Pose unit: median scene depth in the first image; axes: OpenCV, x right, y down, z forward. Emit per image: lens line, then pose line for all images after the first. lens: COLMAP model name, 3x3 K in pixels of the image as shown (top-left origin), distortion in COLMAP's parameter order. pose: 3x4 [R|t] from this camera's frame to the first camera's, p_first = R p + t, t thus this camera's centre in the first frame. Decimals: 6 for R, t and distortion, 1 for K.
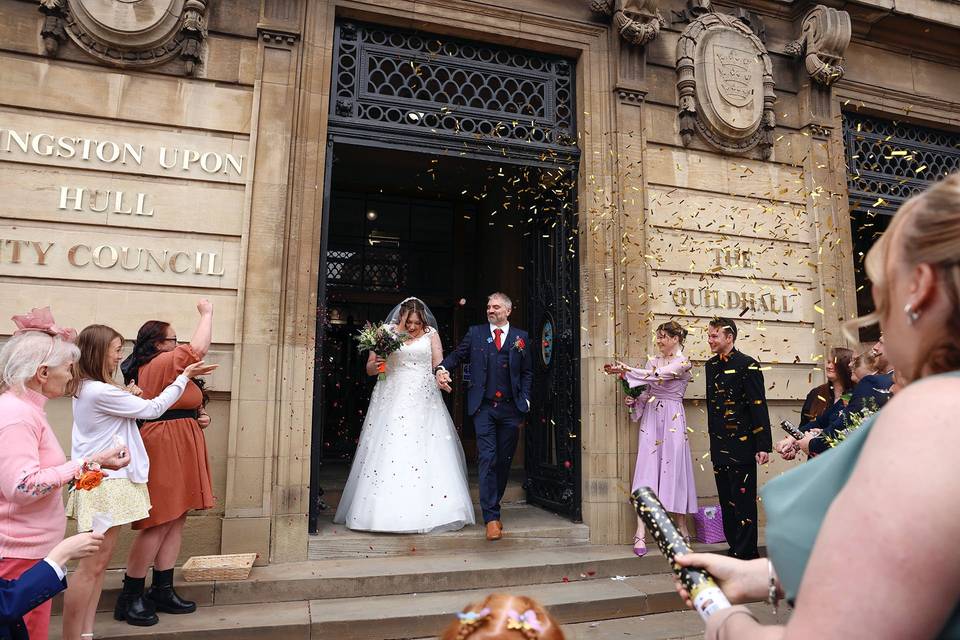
lens RADIAL K [[631.0, 0, 480.0], [0, 631.0, 320.0], [0, 0, 1]] dist [-0.106560, 0.079032]
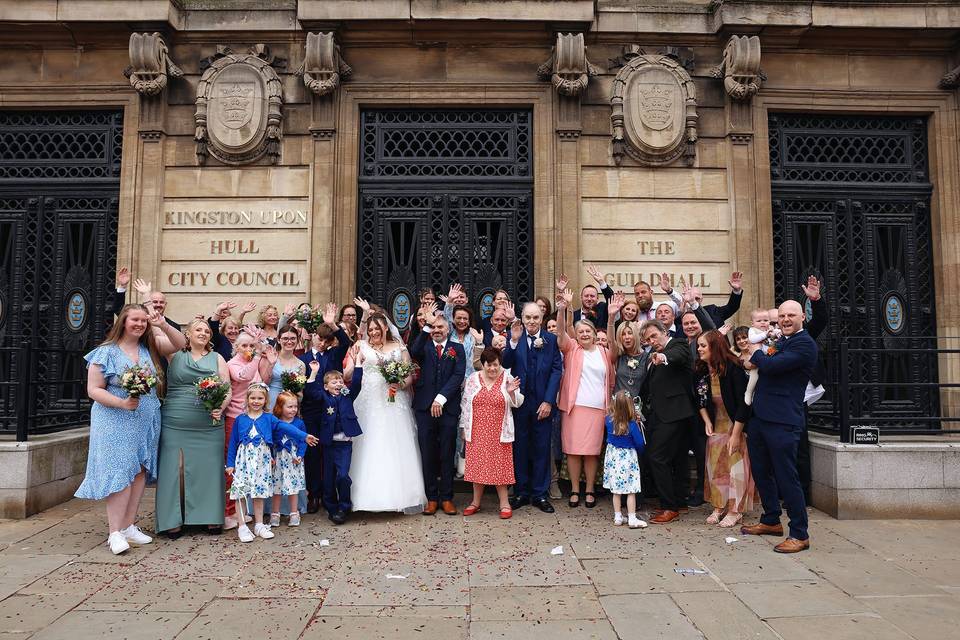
lens RADIAL K [[631.0, 0, 480.0], [0, 631.0, 320.0], [0, 0, 1]] dist [-0.106560, 0.079032]
pose [[0.959425, -0.025721, -0.280788, 0.436503], [0.045932, 0.996786, 0.065637, -0.053866], [0.278197, -0.075871, 0.957523, -0.406284]]
